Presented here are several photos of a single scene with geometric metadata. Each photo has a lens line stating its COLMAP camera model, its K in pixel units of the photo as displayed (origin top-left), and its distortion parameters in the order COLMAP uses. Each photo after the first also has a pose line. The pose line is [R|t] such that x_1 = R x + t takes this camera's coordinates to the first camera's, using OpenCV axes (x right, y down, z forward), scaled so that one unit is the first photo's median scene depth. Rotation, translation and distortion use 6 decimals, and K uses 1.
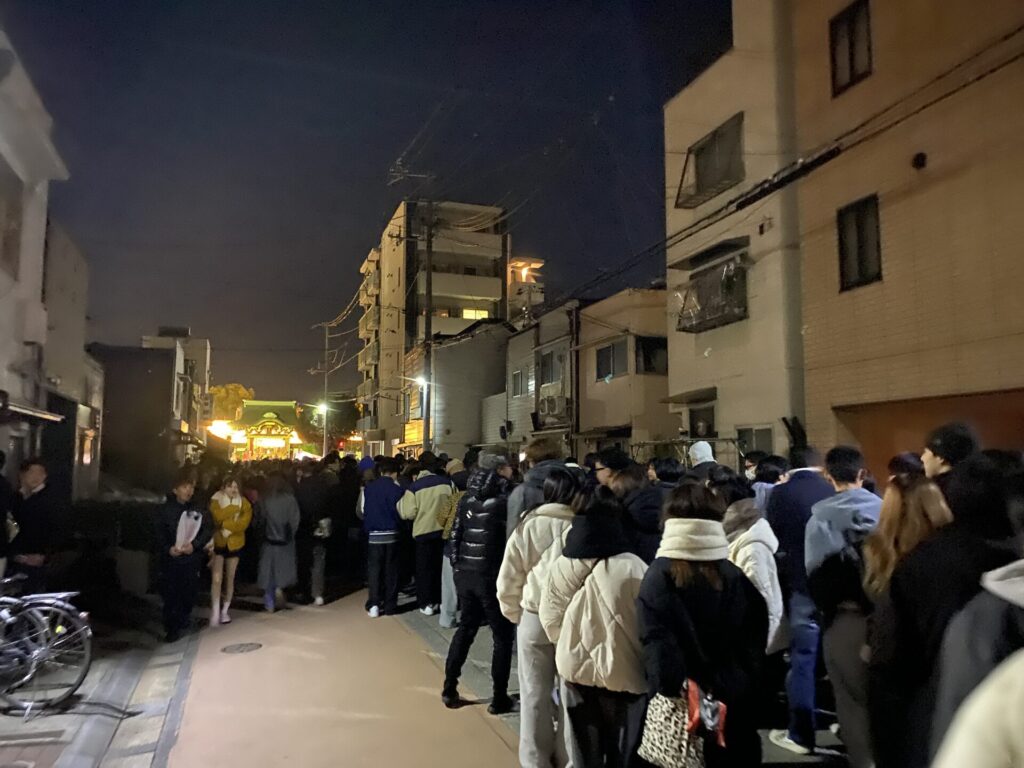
lens RADIAL K [[775.7, 0, 512.0], [0, 775.7, 384.0], [0, 0, 1]] dist [0.078874, -0.002867]
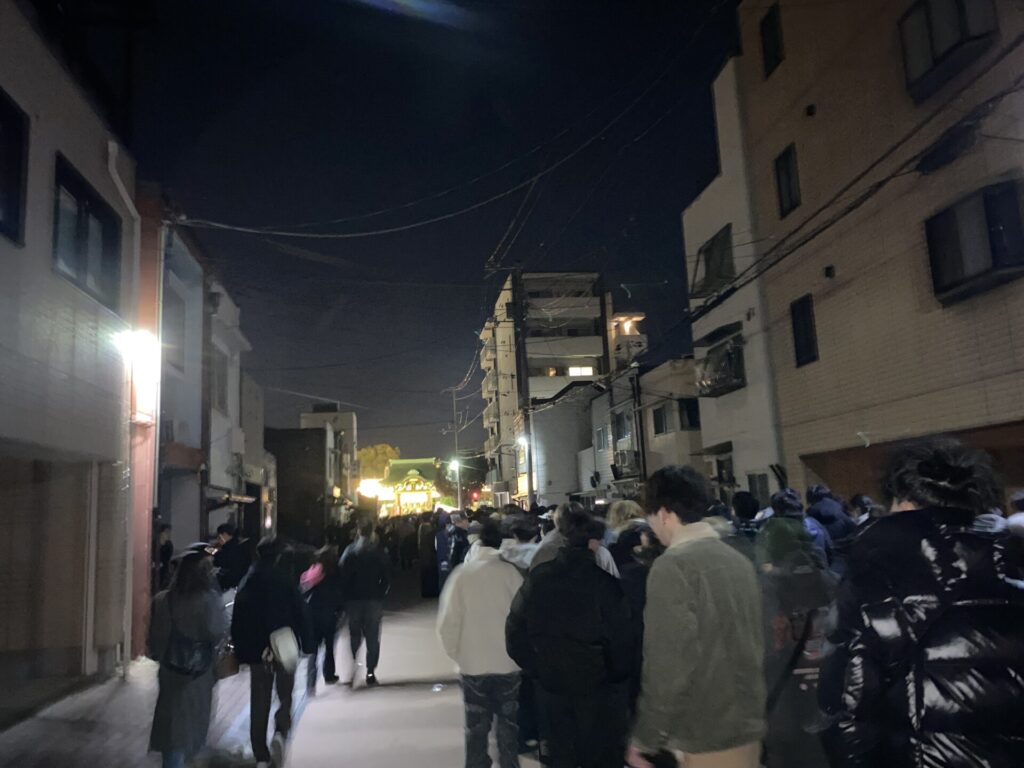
lens RADIAL K [[775.7, 0, 512.0], [0, 775.7, 384.0], [0, 0, 1]] dist [0.078874, -0.002867]
pose [[0.981565, -0.082328, -0.172487, 0.101020], [0.072664, 0.995451, -0.061624, -0.024906], [0.176776, 0.047955, 0.983082, -0.206356]]
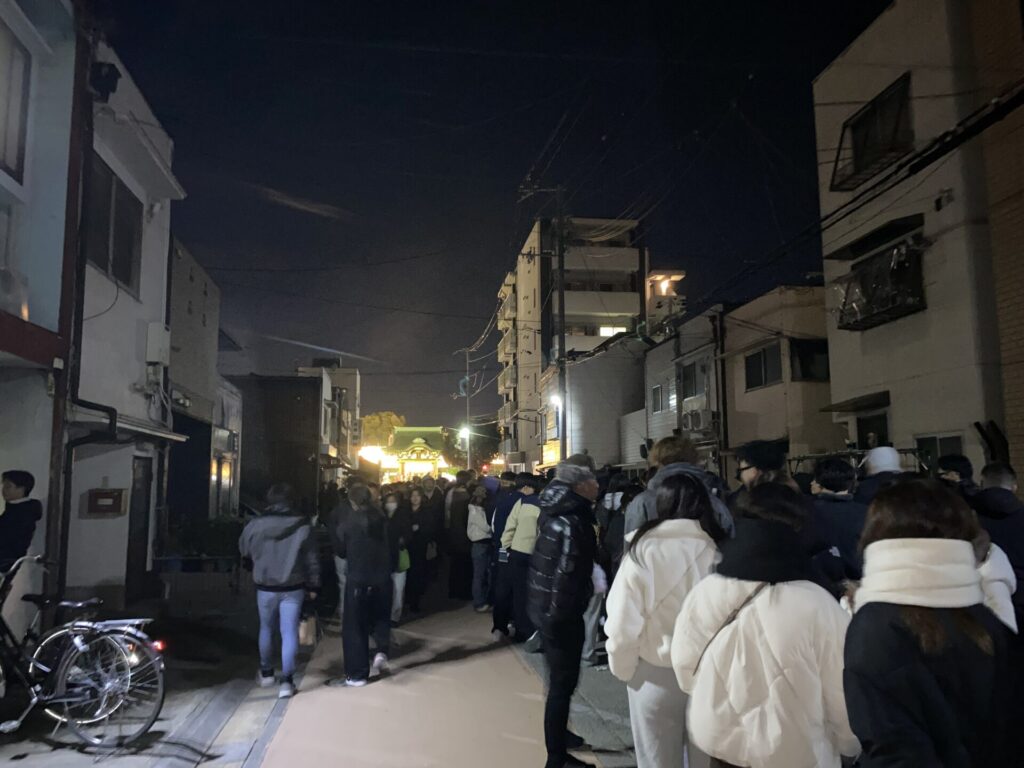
lens RADIAL K [[769.3, 0, 518.4], [0, 769.3, 400.4], [0, 0, 1]] dist [-0.014250, -0.003114]
pose [[0.984306, -0.030786, -0.173767, 0.003216], [0.029247, 0.999507, -0.011411, 0.008806], [0.174032, 0.006149, 0.984721, 0.065511]]
